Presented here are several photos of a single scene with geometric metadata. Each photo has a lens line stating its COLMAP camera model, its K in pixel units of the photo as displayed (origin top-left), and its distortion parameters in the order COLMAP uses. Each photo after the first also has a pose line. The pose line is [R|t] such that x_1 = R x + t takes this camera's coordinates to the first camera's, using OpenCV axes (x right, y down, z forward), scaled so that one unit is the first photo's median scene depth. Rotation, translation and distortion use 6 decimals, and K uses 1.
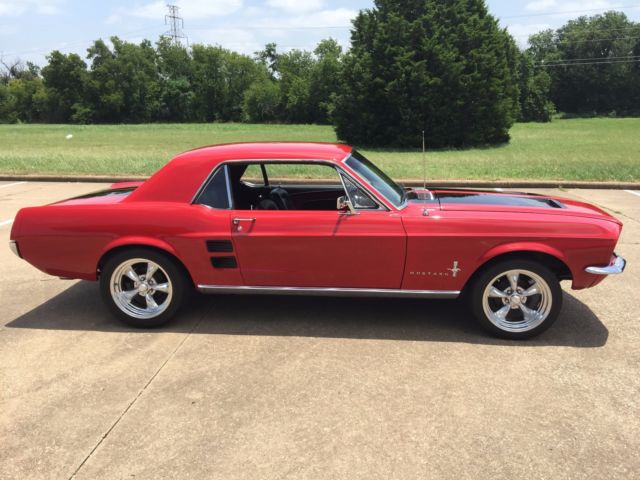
lens RADIAL K [[529.7, 0, 322.4], [0, 529.7, 241.1], [0, 0, 1]] dist [0.068395, -0.106760]
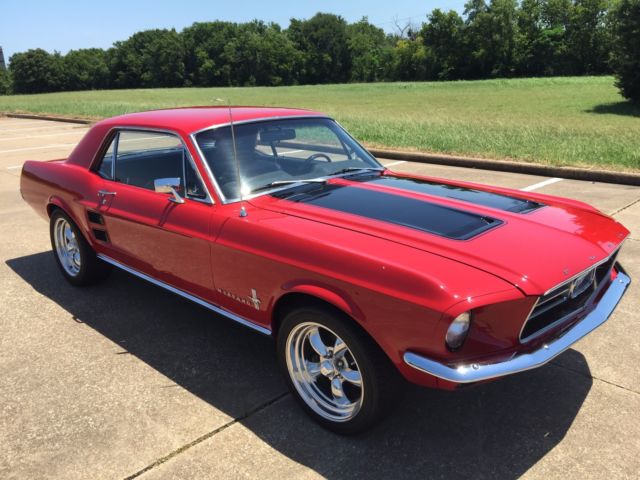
lens RADIAL K [[537.0, 0, 324.2], [0, 537.0, 239.3], [0, 0, 1]] dist [0.029275, -0.056975]
pose [[0.801529, 0.143818, -0.580402, -0.036407], [-0.101301, 0.989274, 0.105237, -0.102936], [0.589312, -0.025555, 0.807501, 0.552546]]
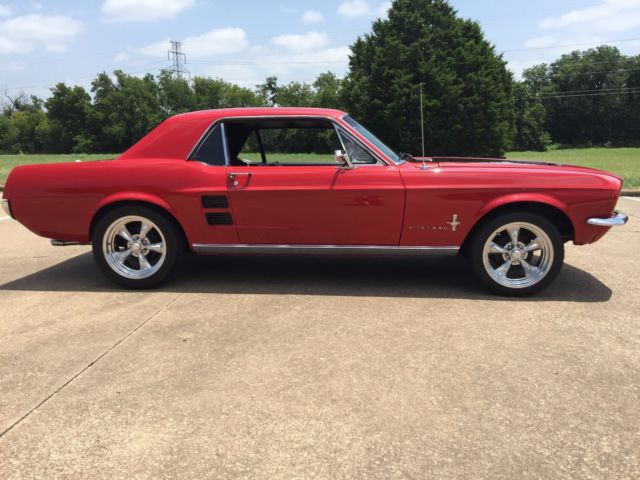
lens RADIAL K [[529.7, 0, 323.3], [0, 529.7, 240.9], [0, 0, 1]] dist [0.068395, -0.106760]
pose [[0.999989, 0.003103, 0.003476, 0.003565], [-0.002879, 0.998037, -0.062556, 0.135990], [-0.003664, 0.062545, 0.998035, 0.020416]]
